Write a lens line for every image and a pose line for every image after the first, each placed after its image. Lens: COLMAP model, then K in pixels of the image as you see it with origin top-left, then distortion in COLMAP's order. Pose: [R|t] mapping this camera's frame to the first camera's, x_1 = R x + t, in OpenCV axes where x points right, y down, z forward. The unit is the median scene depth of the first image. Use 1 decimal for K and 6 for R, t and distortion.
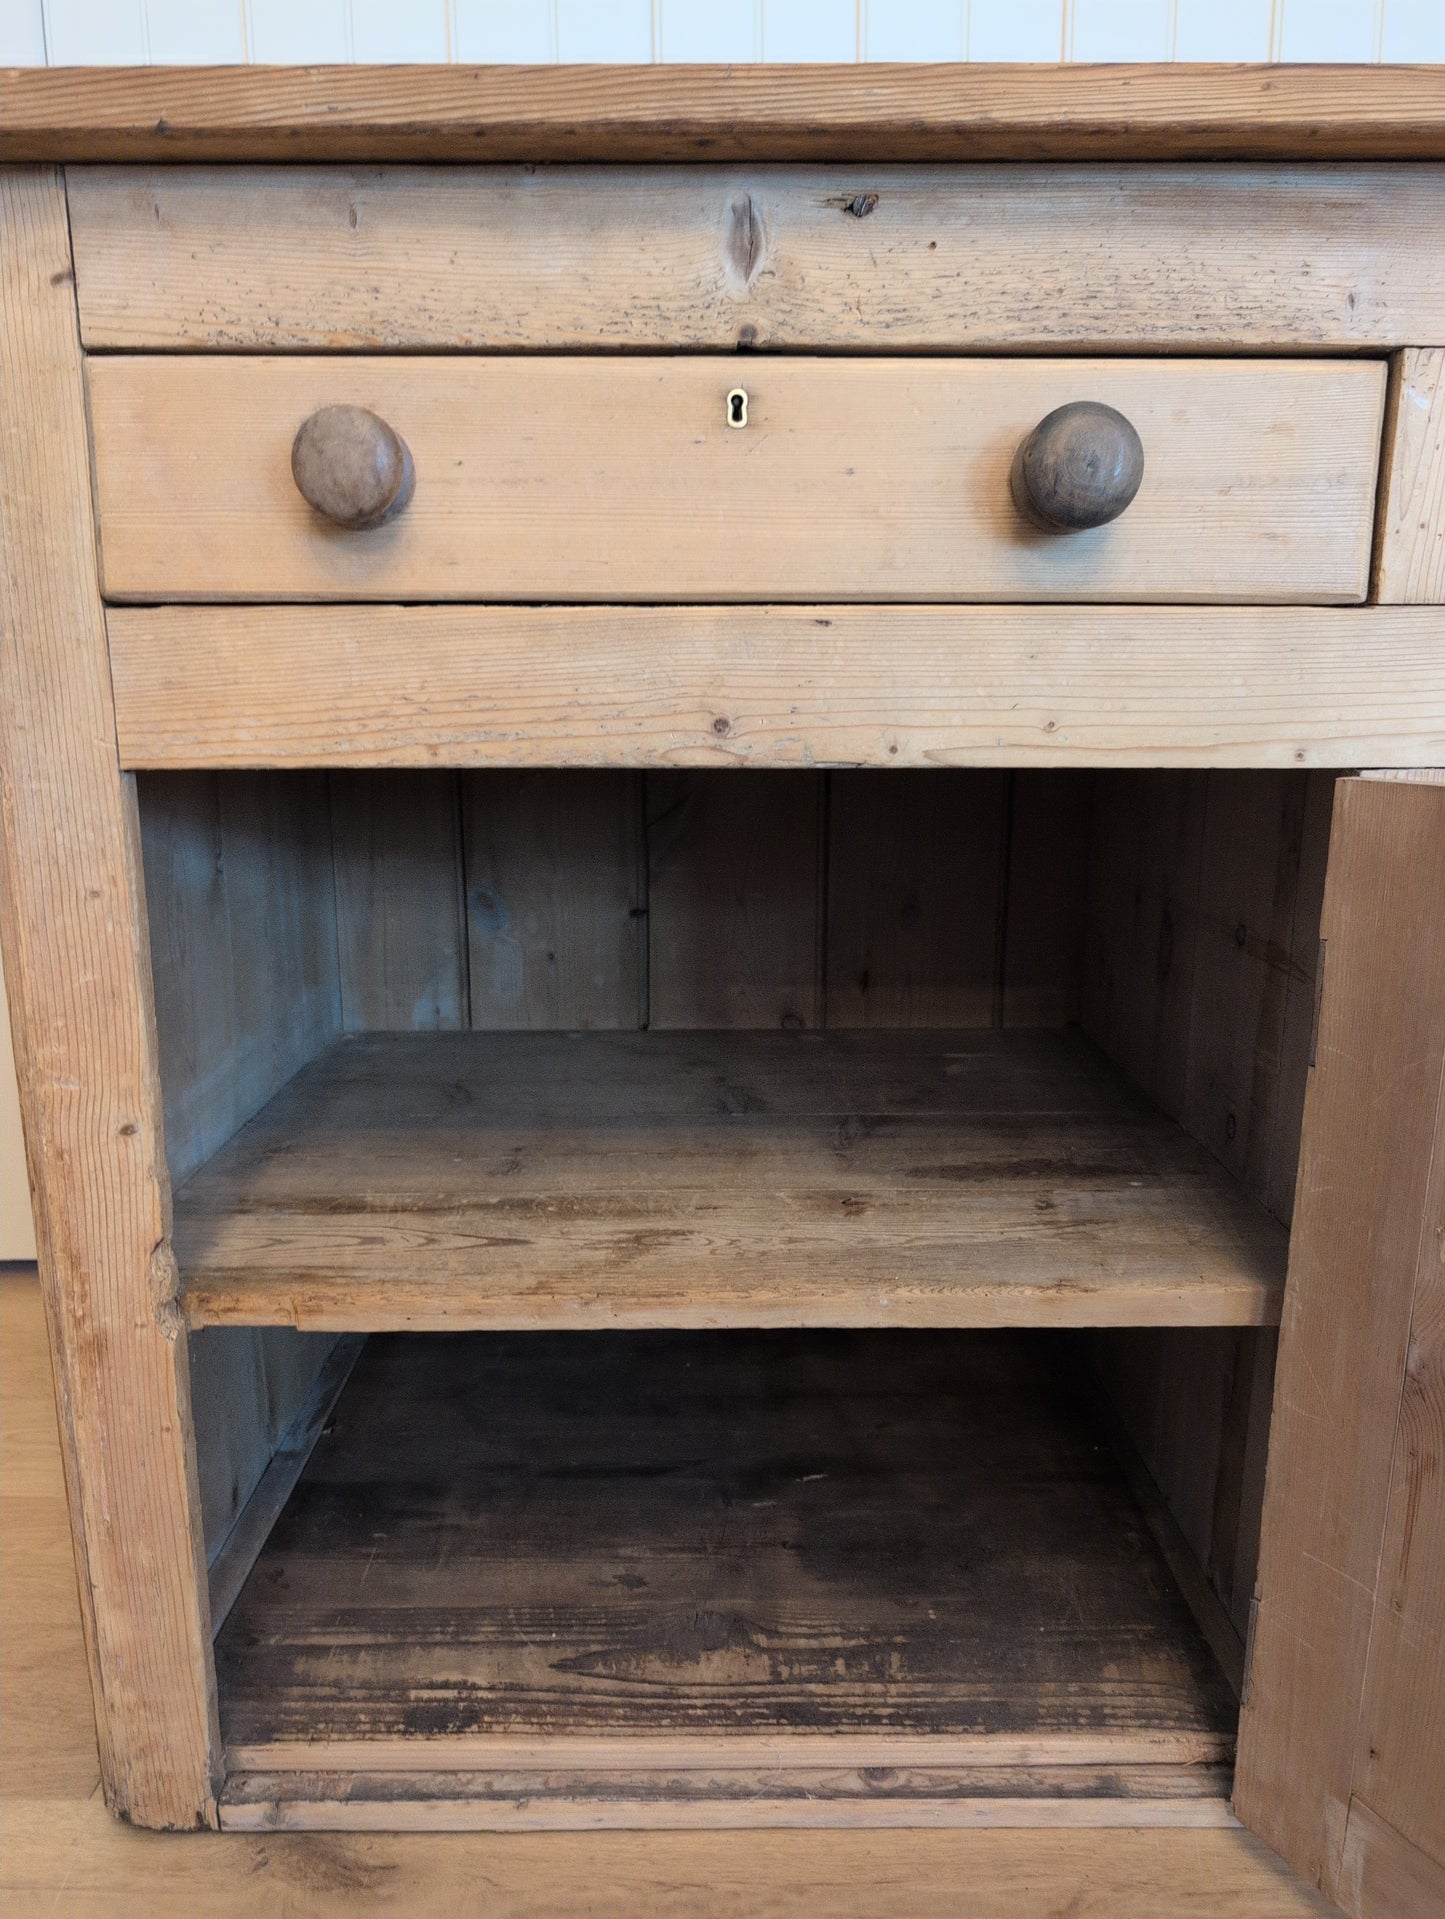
lens RADIAL K [[1402.1, 0, 700.5], [0, 1402.1, 1028.2], [0, 0, 1]] dist [0.006649, -0.010232]
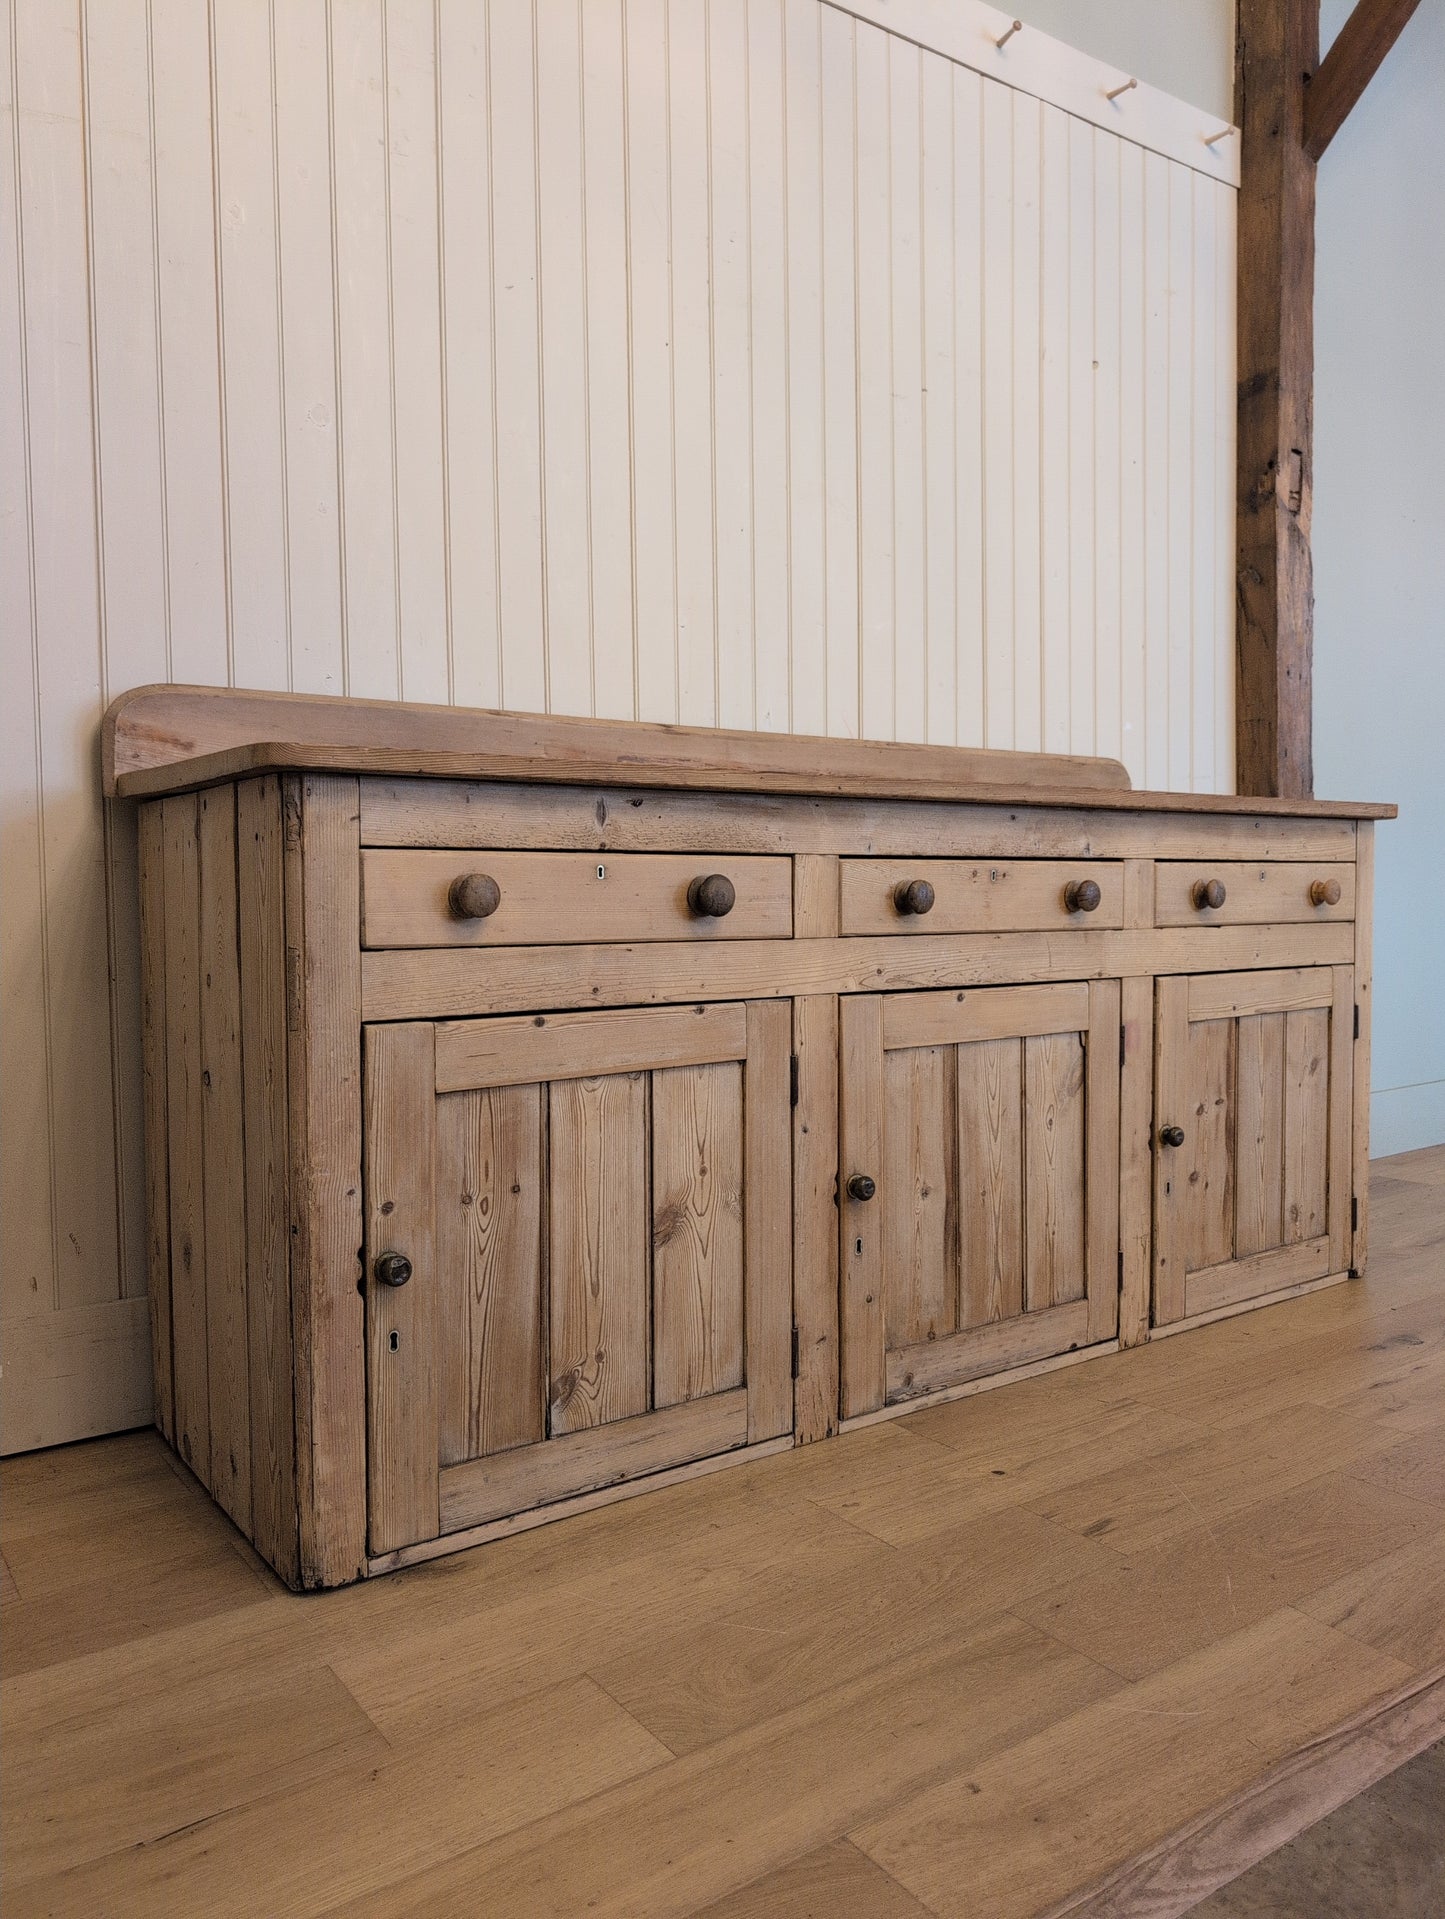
lens RADIAL K [[1402.1, 0, 716.3], [0, 1402.1, 958.6], [0, 0, 1]] dist [0.006649, -0.010232]
pose [[0.807410, -0.028531, 0.589300, -1.285982], [0.132780, 0.981993, -0.134381, 0.090731], [-0.574855, 0.186748, 0.796660, -1.122385]]
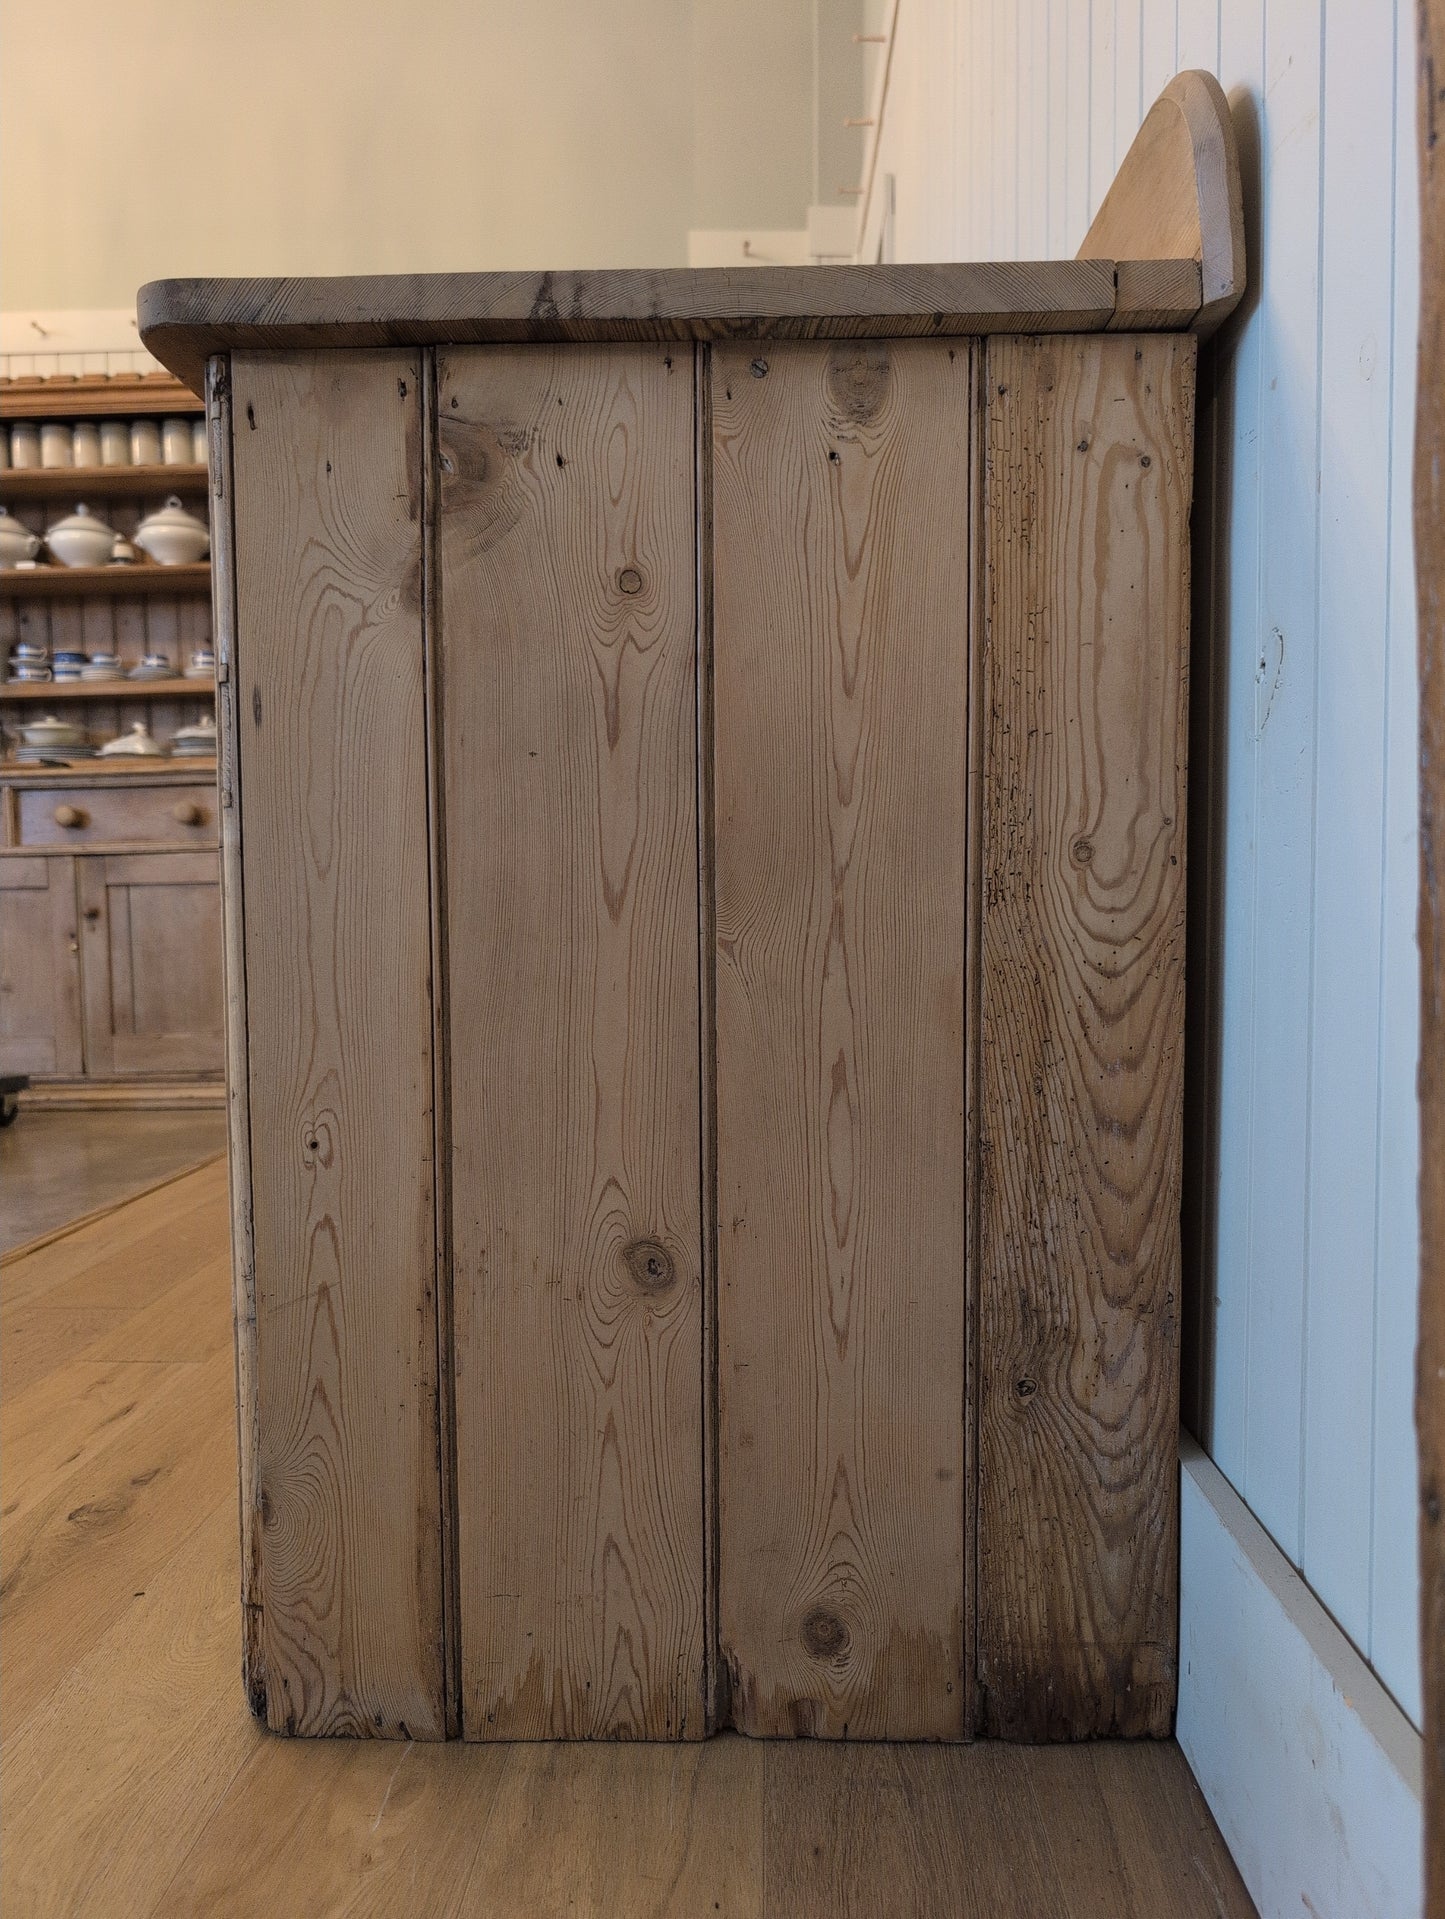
lens RADIAL K [[1402.1, 0, 723.9], [0, 1402.1, 960.9], [0, 0, 1]] dist [0.006649, -0.010232]
pose [[-0.017198, 0.055030, -0.998337, 3.922511], [-0.212123, 0.975554, 0.057429, -0.217491], [0.977092, 0.212758, -0.005105, 1.506444]]
